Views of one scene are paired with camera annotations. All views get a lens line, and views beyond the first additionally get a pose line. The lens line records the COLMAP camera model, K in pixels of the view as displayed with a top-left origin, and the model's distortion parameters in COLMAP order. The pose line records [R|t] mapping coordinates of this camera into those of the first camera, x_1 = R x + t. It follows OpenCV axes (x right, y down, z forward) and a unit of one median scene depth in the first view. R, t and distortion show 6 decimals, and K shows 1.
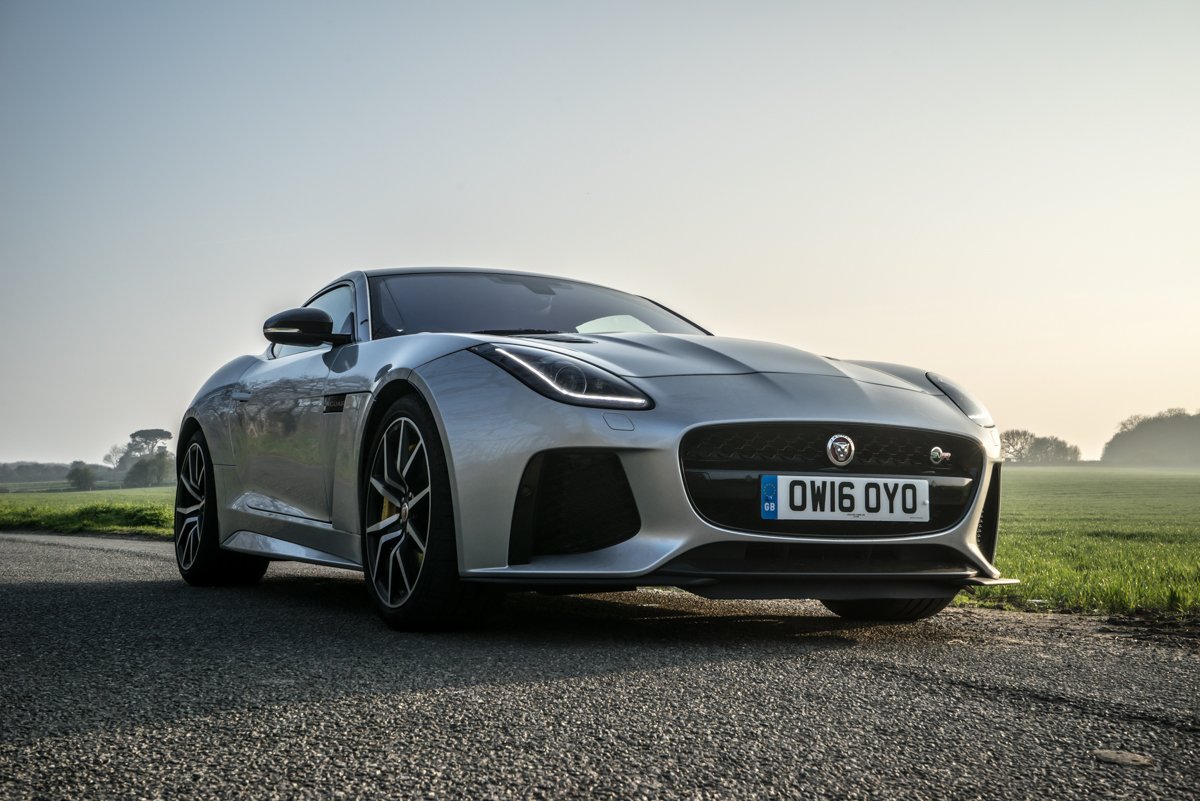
lens RADIAL K [[1613.0, 0, 600.0], [0, 1613.0, 400.5], [0, 0, 1]] dist [0.160301, -0.004408]
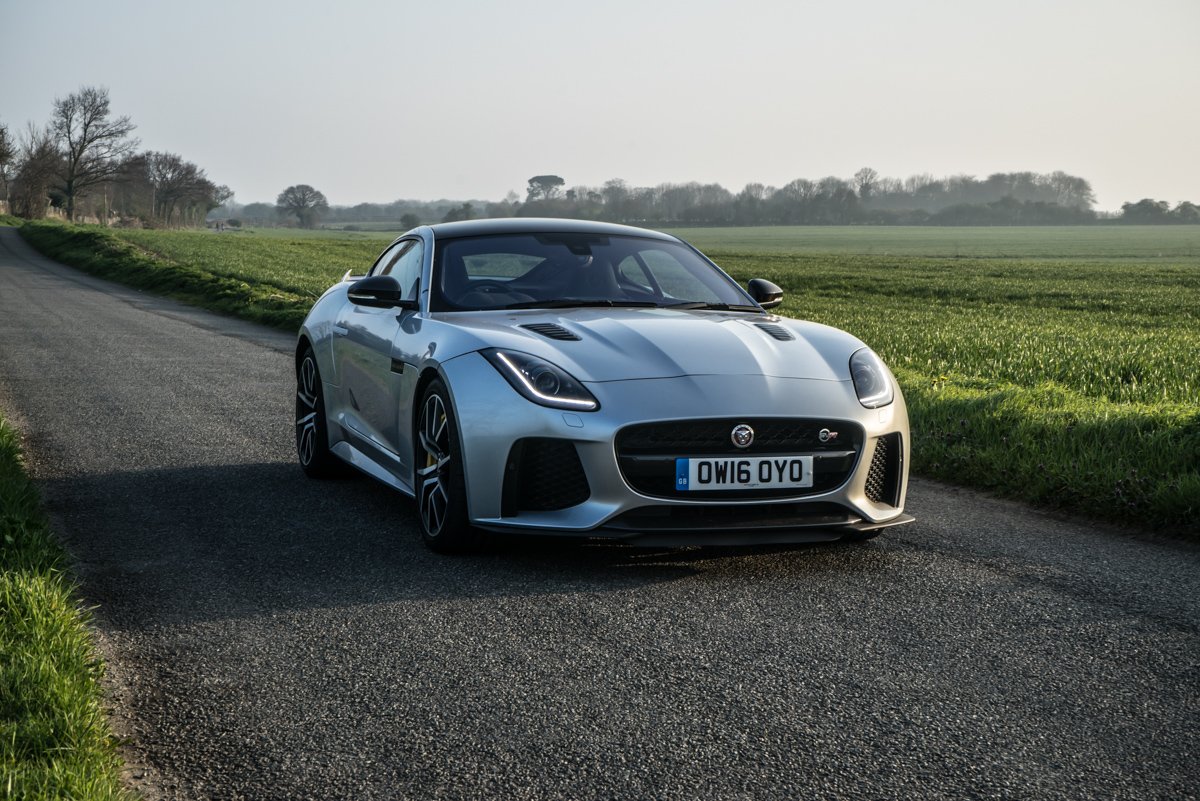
lens RADIAL K [[2021.0, 0, 600.2], [0, 2021.0, 477.2], [0, 0, 1]] dist [0.355815, 0.736790]
pose [[0.990258, 0.013173, -0.138622, 0.265060], [0.011033, 0.984963, 0.172414, -0.228467], [0.138809, -0.172263, 0.975222, -0.672592]]
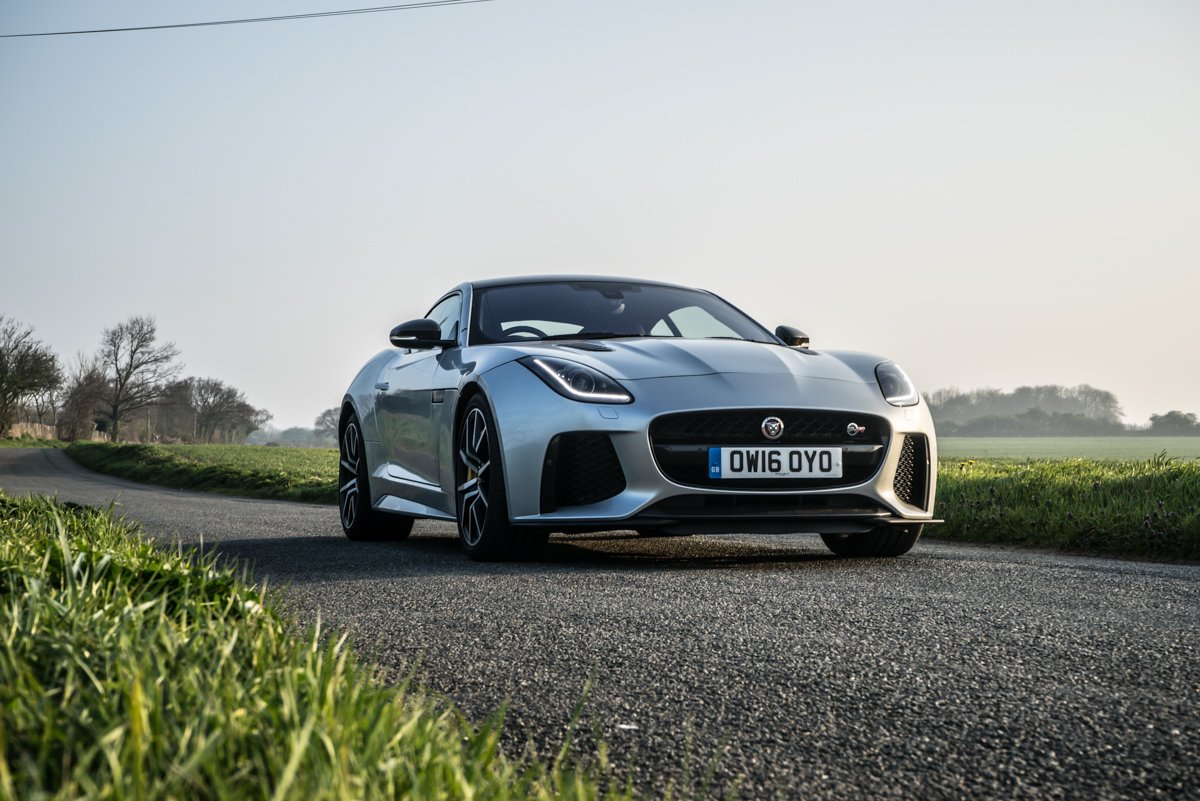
lens RADIAL K [[2021.0, 0, 600.2], [0, 2021.0, 477.2], [0, 0, 1]] dist [0.355815, 0.736790]
pose [[0.987766, -0.018408, -0.154851, 0.270991], [0.029170, 0.997292, 0.067515, -0.049500], [0.153189, -0.071206, 0.985628, -0.750374]]
